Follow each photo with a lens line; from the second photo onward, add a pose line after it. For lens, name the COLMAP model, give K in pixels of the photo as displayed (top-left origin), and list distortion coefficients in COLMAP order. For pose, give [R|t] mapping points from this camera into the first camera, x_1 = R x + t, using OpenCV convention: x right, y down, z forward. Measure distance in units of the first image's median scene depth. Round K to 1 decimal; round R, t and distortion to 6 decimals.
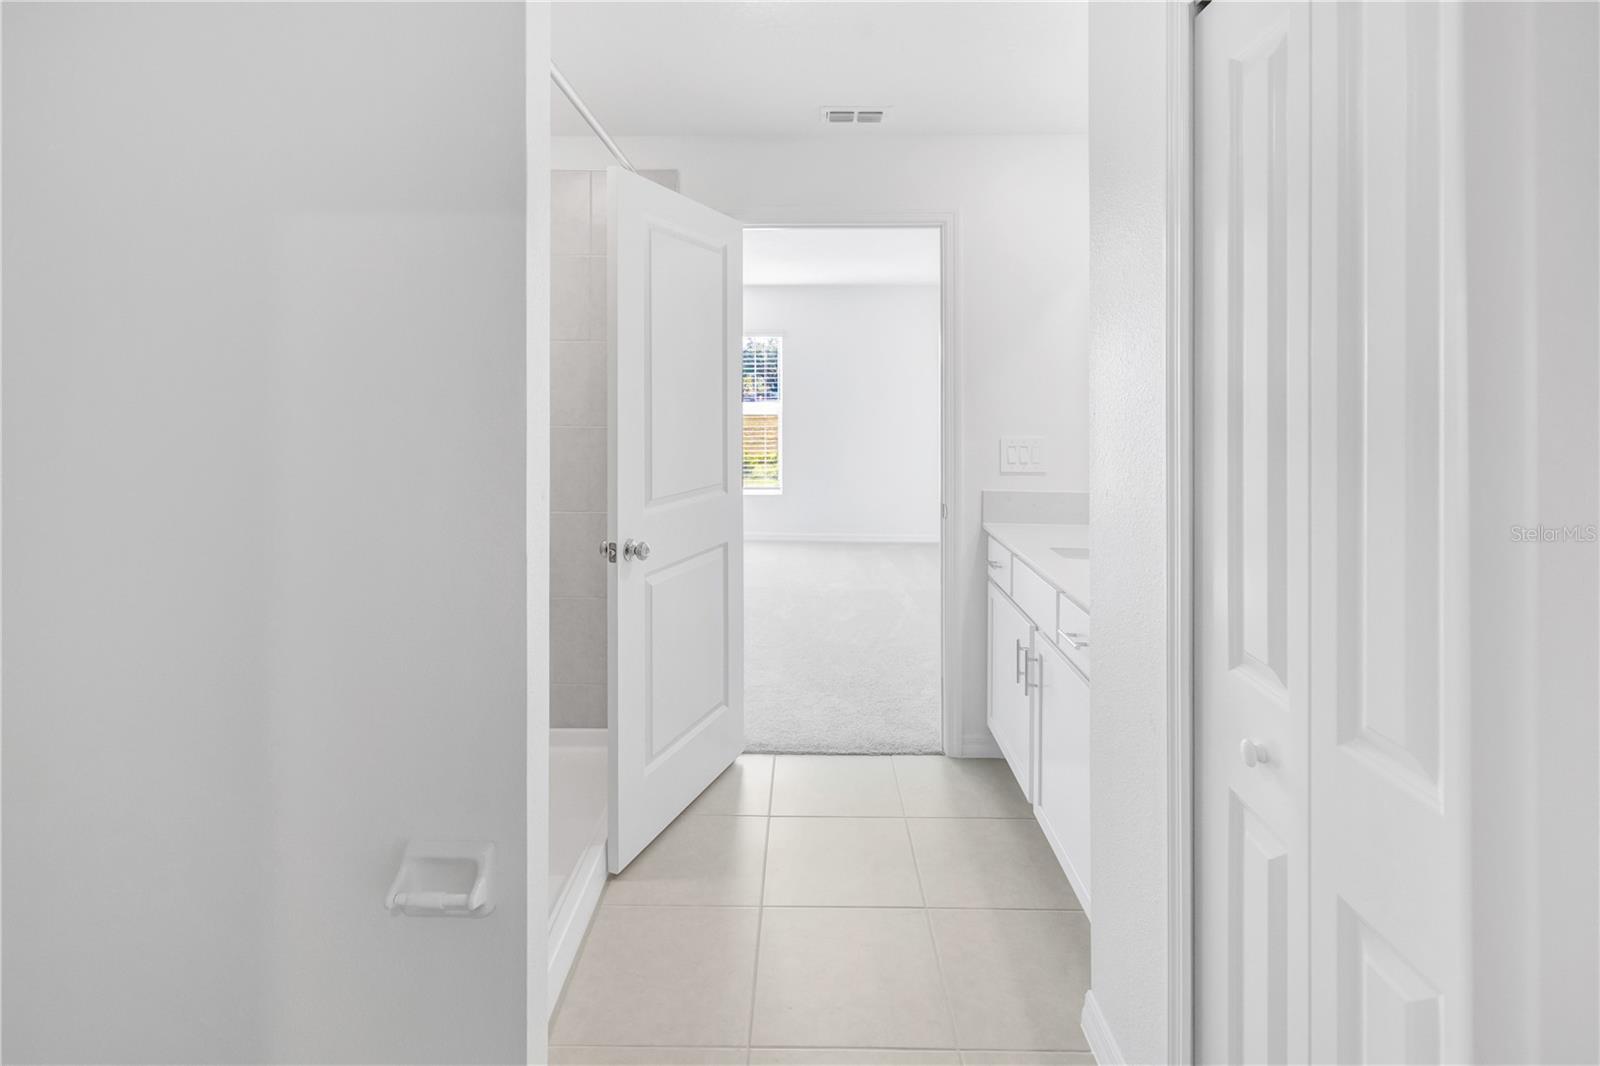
lens RADIAL K [[765.3, 0, 802.5], [0, 765.3, 426.1], [0, 0, 1]] dist [-0.001187, -0.000096]
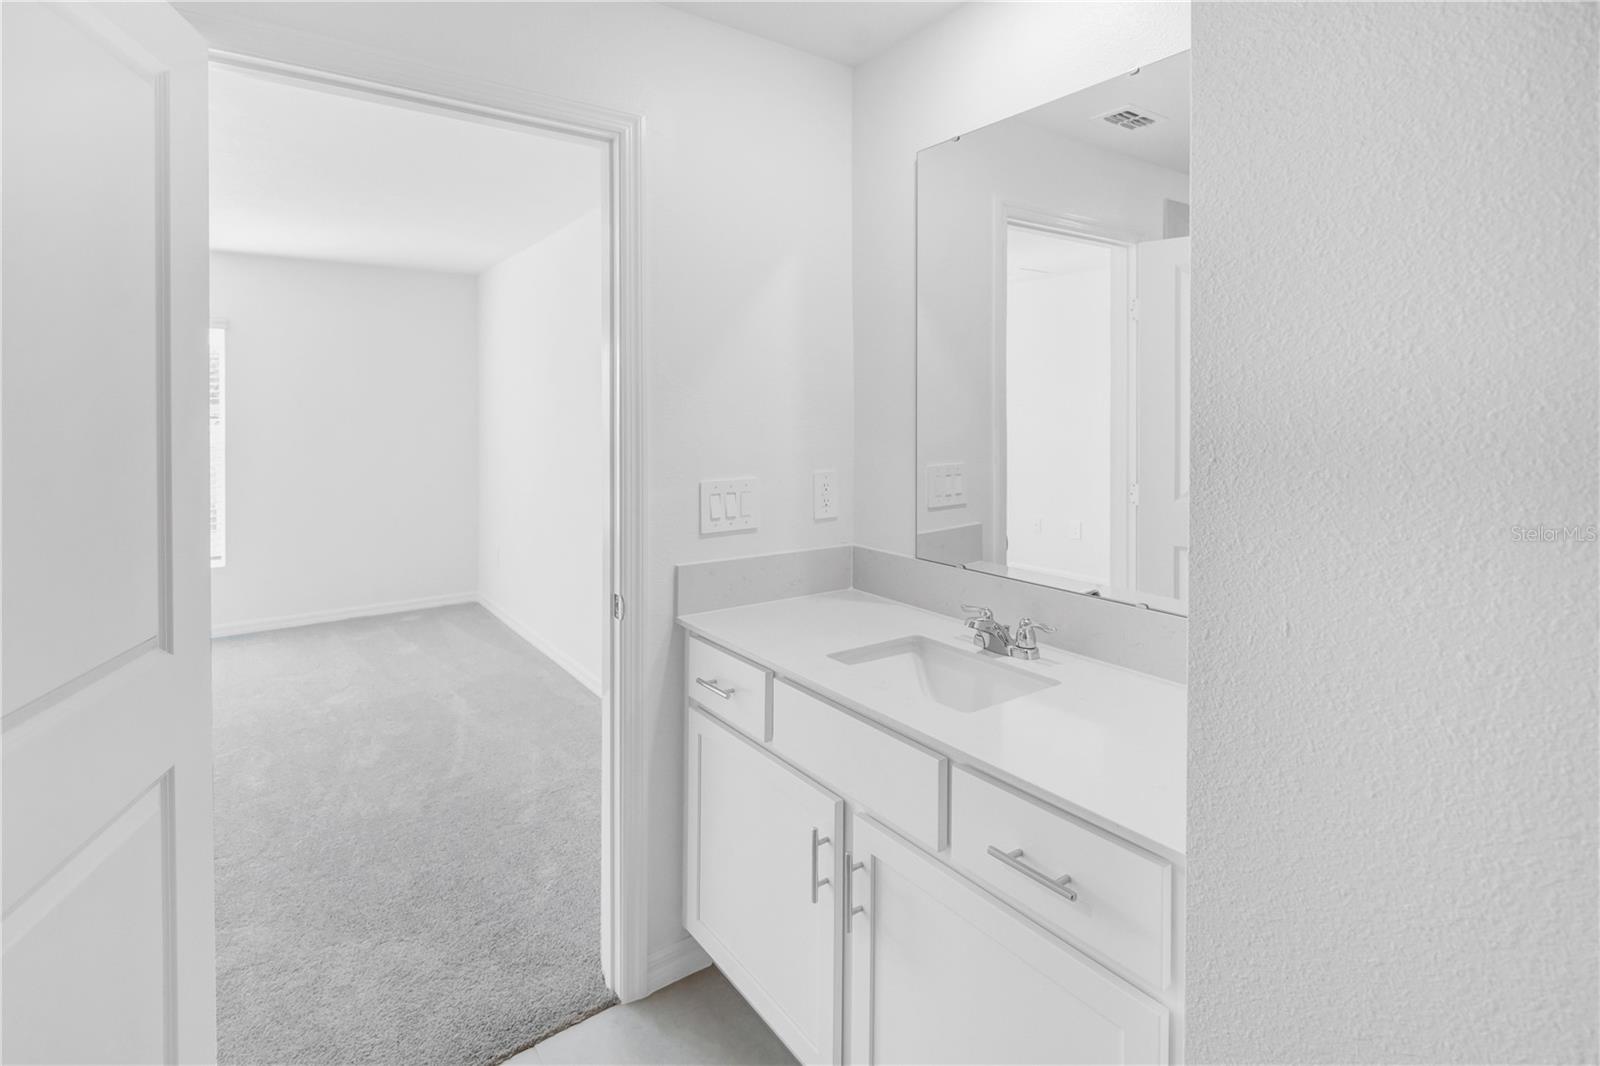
lens RADIAL K [[783.9, 0, 799.7], [0, 783.9, 417.1], [0, 0, 1]] dist [-0.000893, -0.000040]
pose [[0.808060, -0.008966, 0.589033, -0.066534], [0.031129, 0.999137, -0.027495, -0.018769], [-0.588278, 0.040554, 0.807641, 0.405790]]
